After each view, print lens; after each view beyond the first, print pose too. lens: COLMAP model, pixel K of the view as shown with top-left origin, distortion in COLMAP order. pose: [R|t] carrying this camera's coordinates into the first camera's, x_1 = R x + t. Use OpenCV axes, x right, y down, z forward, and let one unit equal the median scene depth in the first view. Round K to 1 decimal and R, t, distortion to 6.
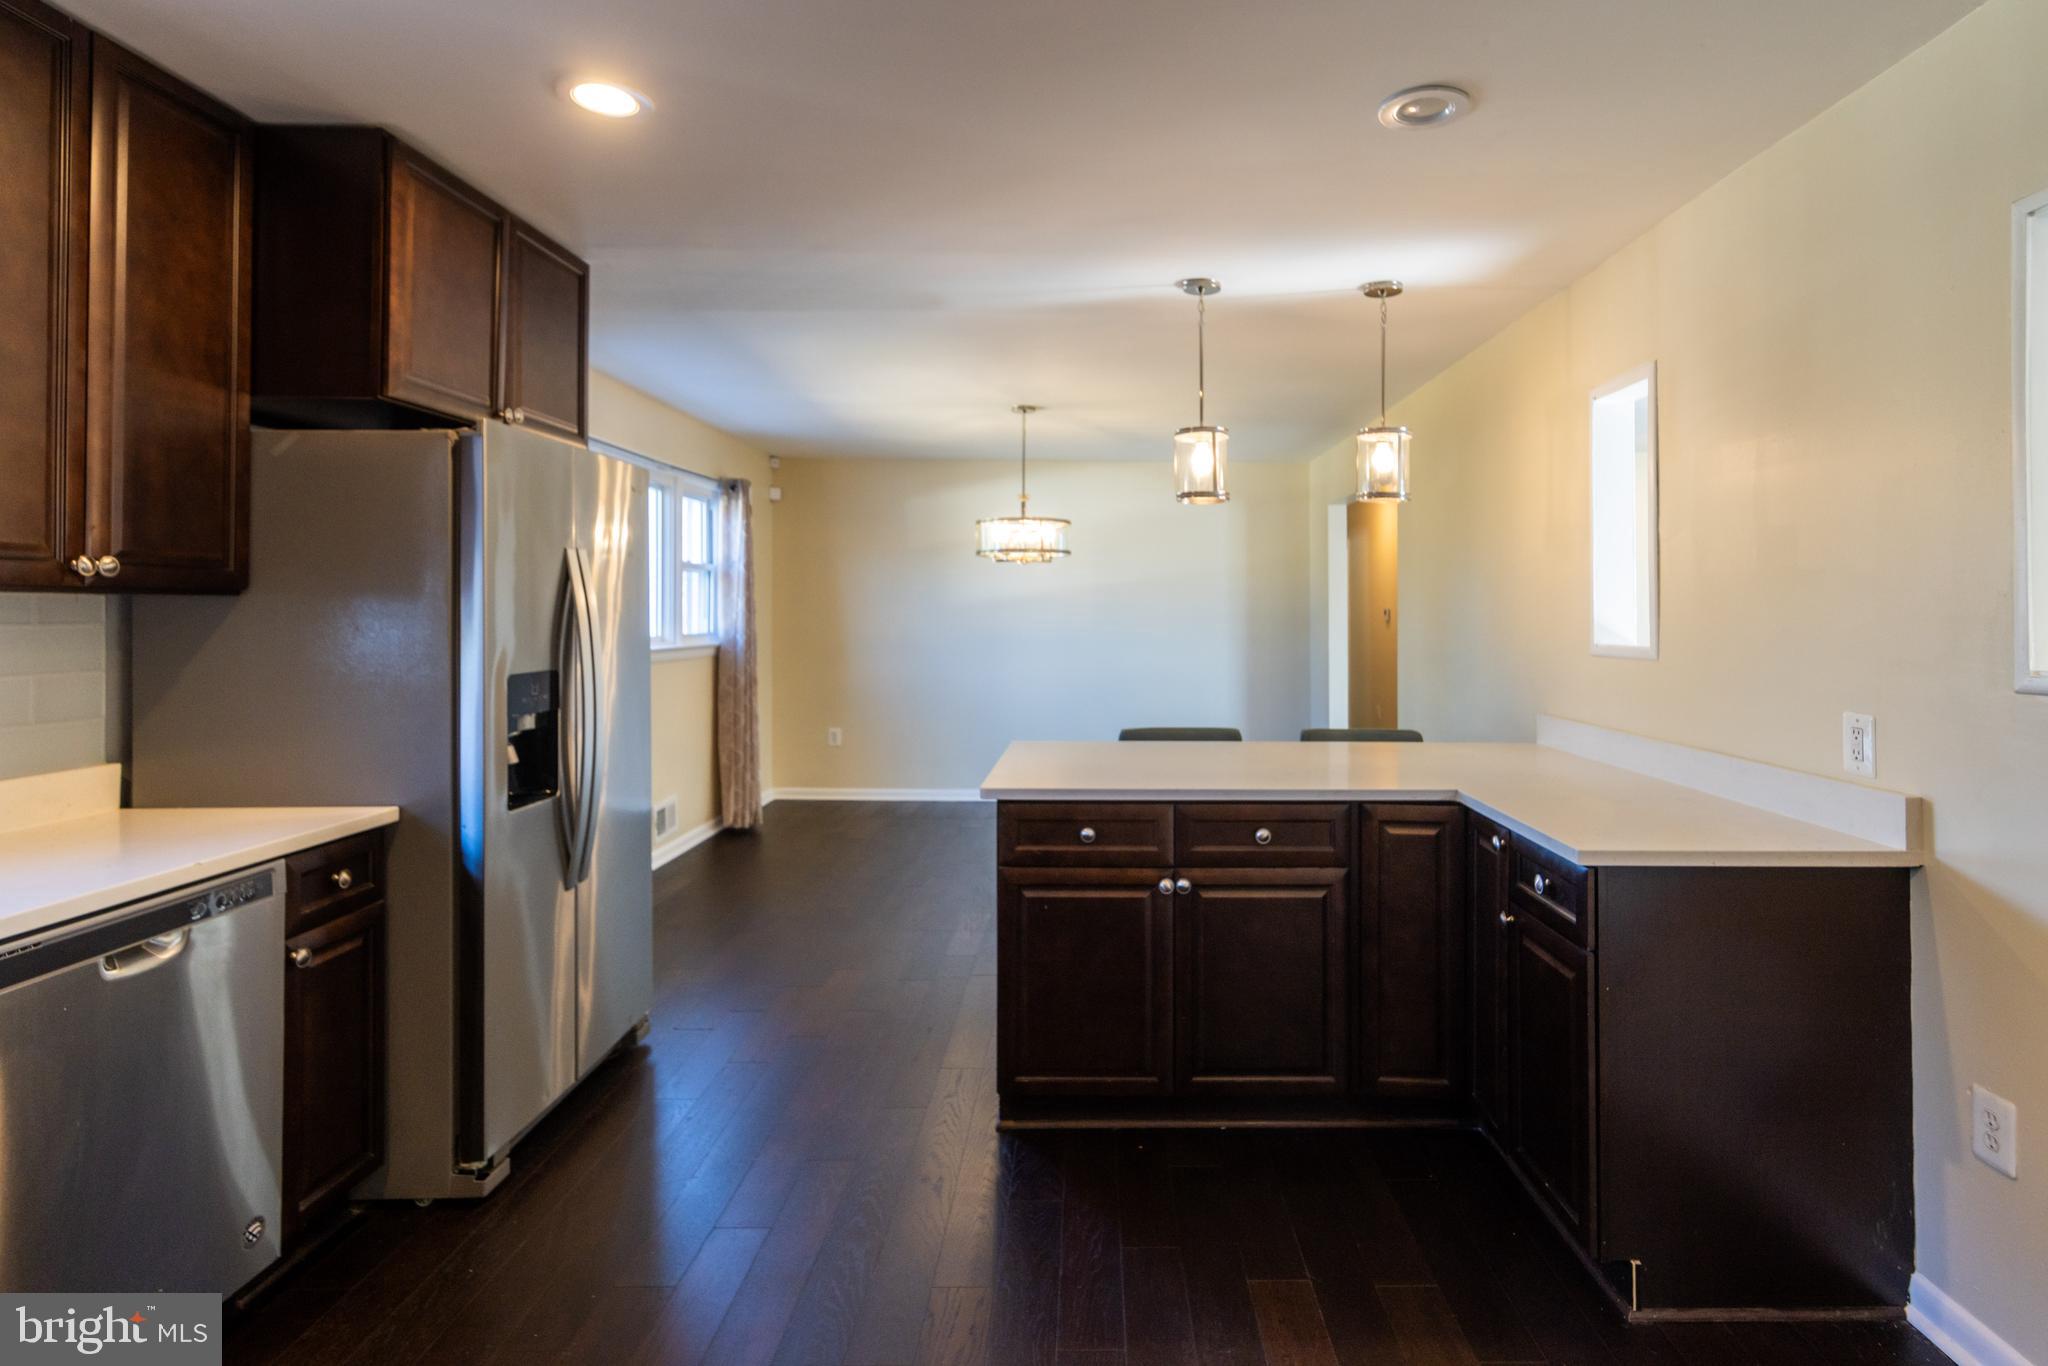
lens RADIAL K [[1035.0, 0, 1058.1], [0, 1035.0, 582.9], [0, 0, 1]] dist [0.000853, 0.000549]
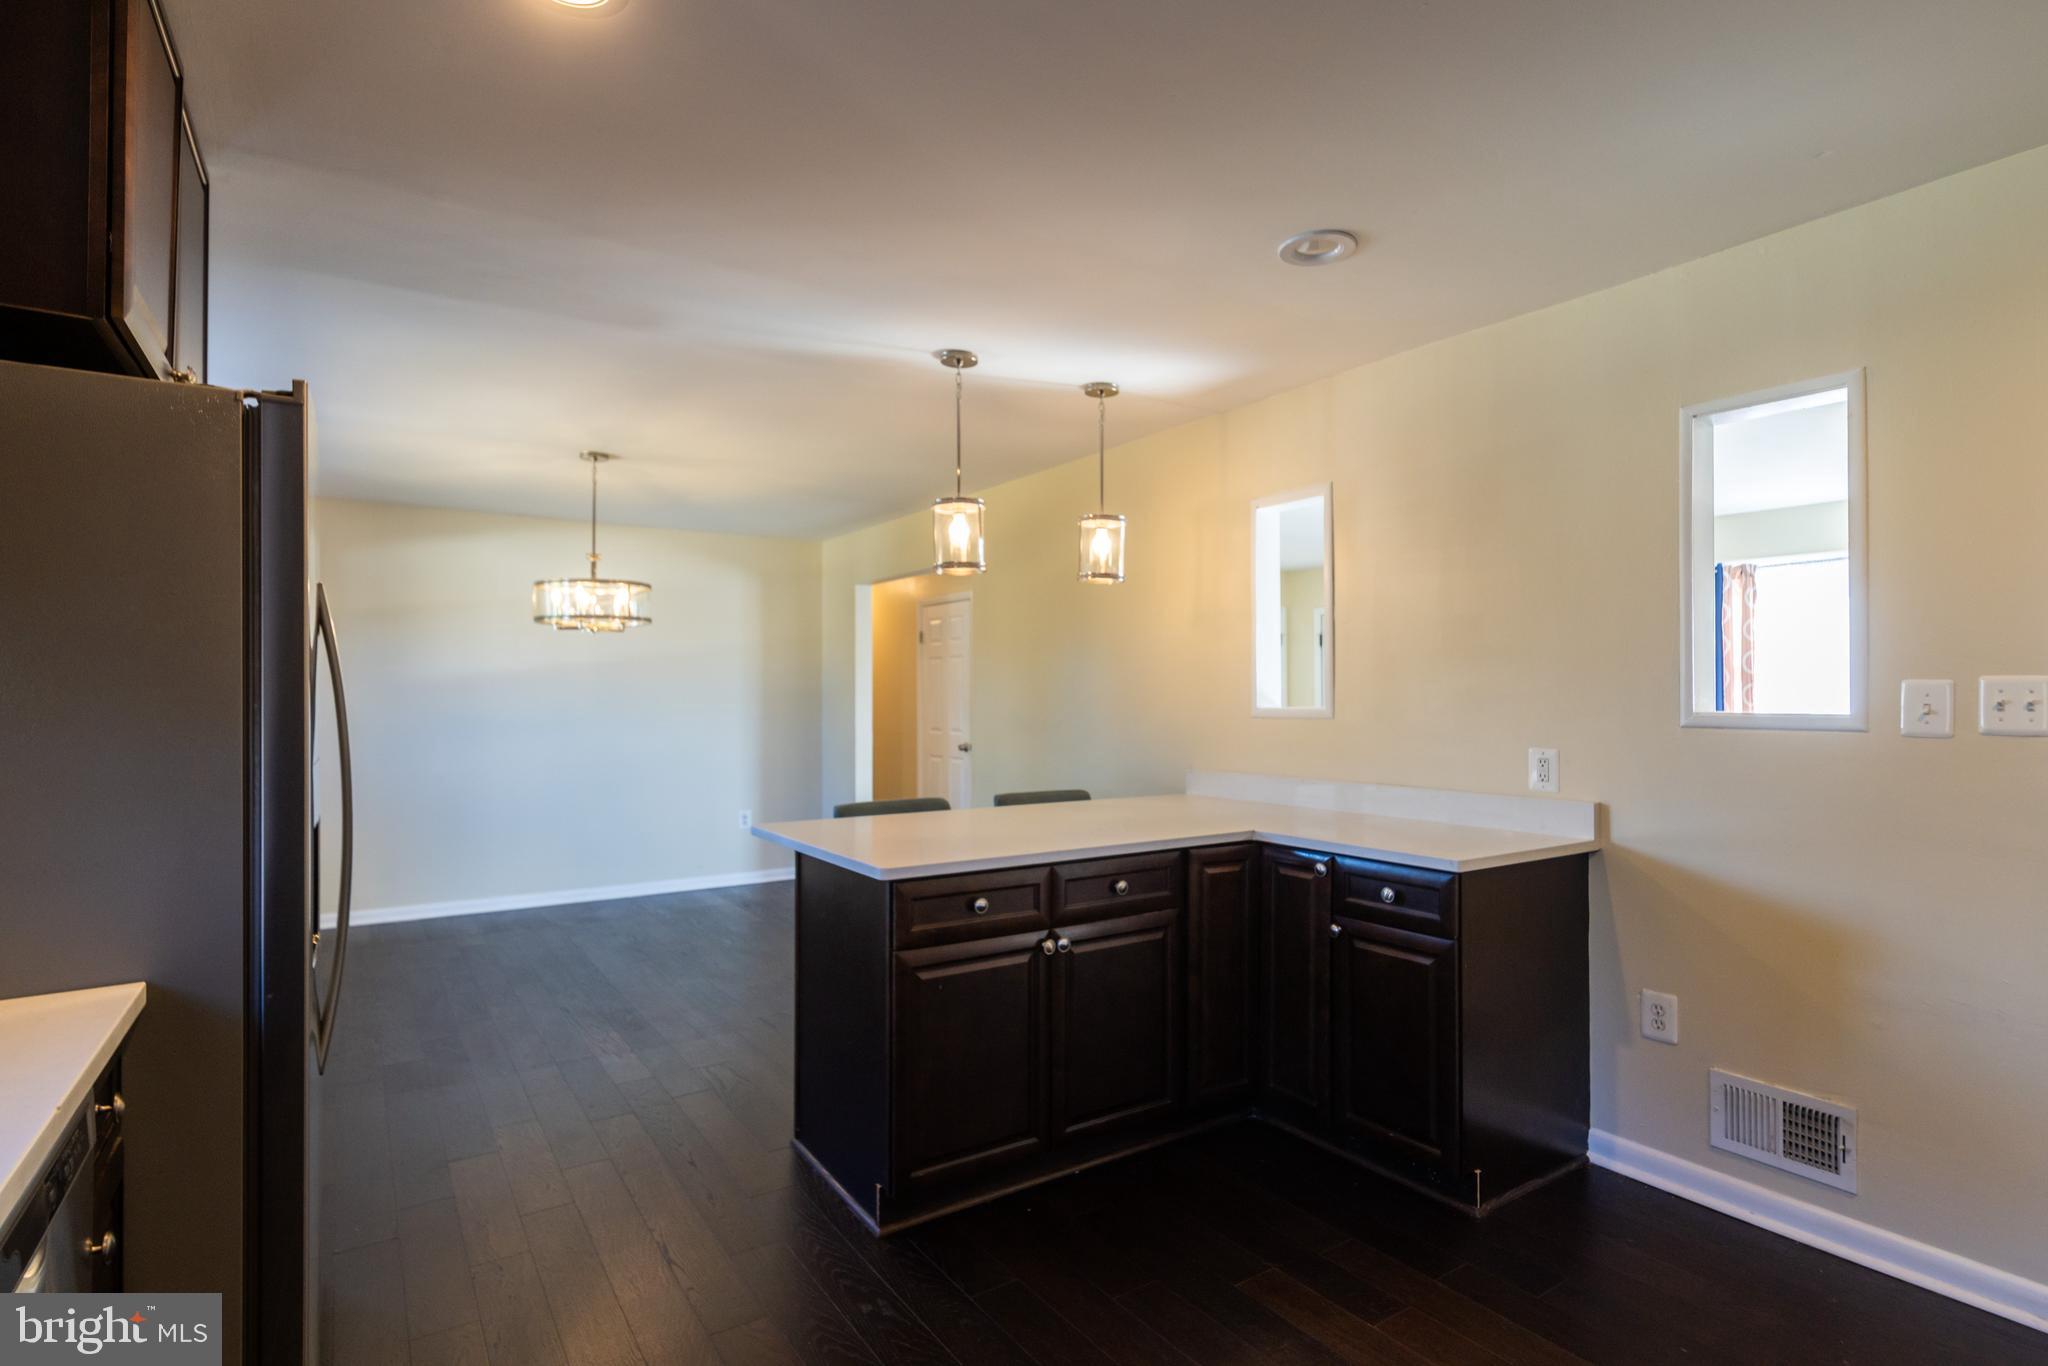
lens RADIAL K [[1031.4, 0, 1020.9], [0, 1031.4, 664.3], [0, 0, 1]] dist [-0.000384, 0.000068]
pose [[0.839020, 0.010615, 0.543998, -0.469776], [-0.010331, 0.999940, -0.003577, 0.018433], [-0.544003, -0.002619, 0.839079, 0.161328]]
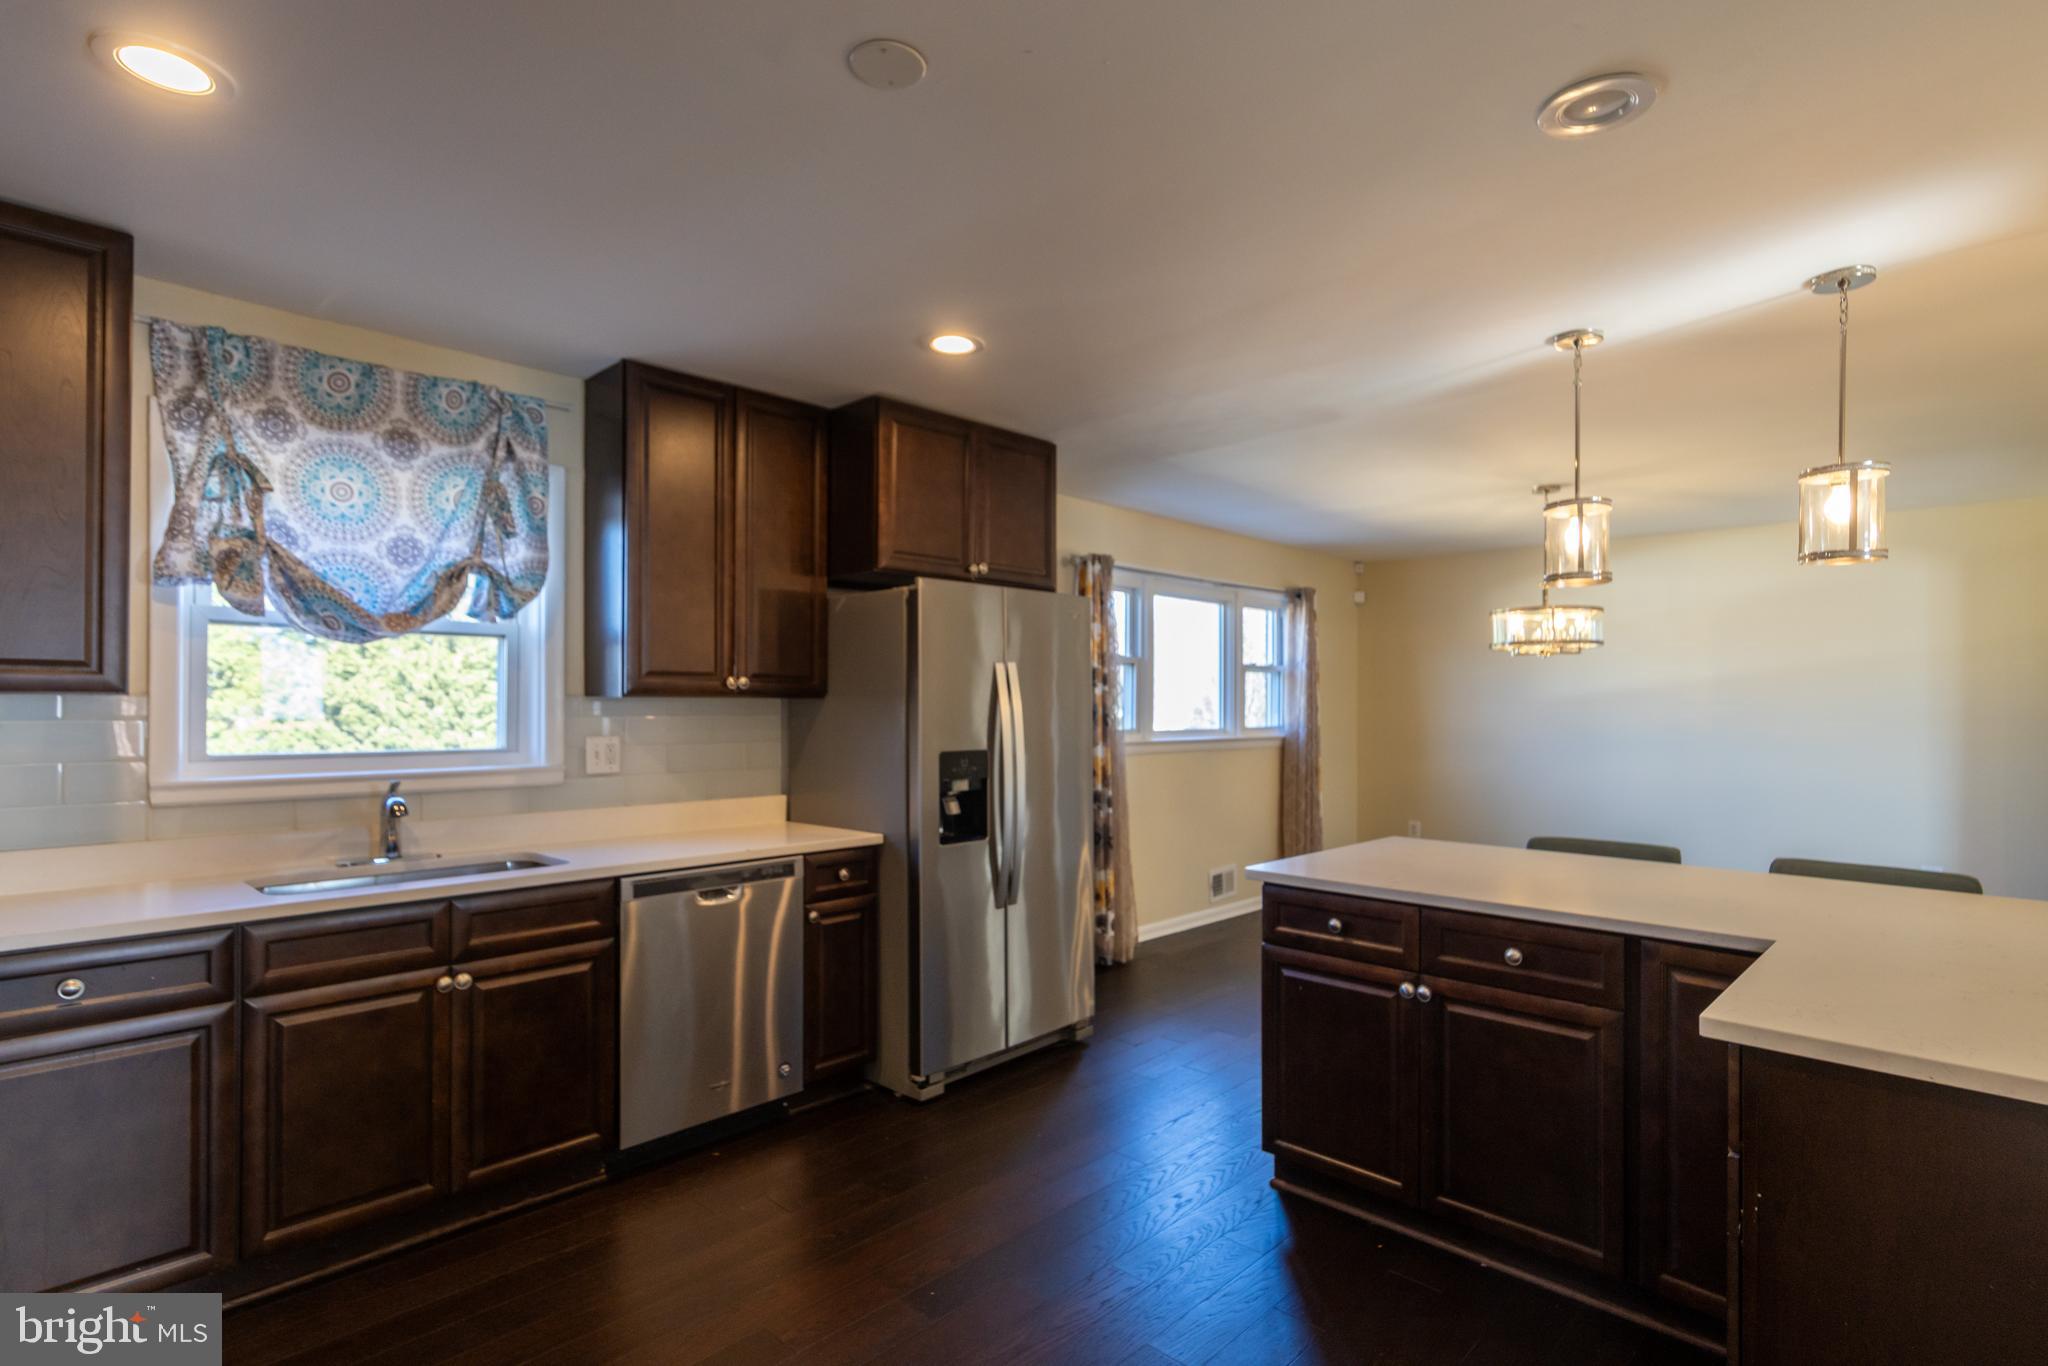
lens RADIAL K [[997.2, 0, 1055.7], [0, 997.2, 688.0], [0, 0, 1]] dist [0.001286, 0.000058]
pose [[0.719648, -0.013145, -0.694215, 0.516701], [0.019141, 0.999816, 0.000912, 0.001550], [0.694075, -0.013944, 0.719767, 0.097490]]
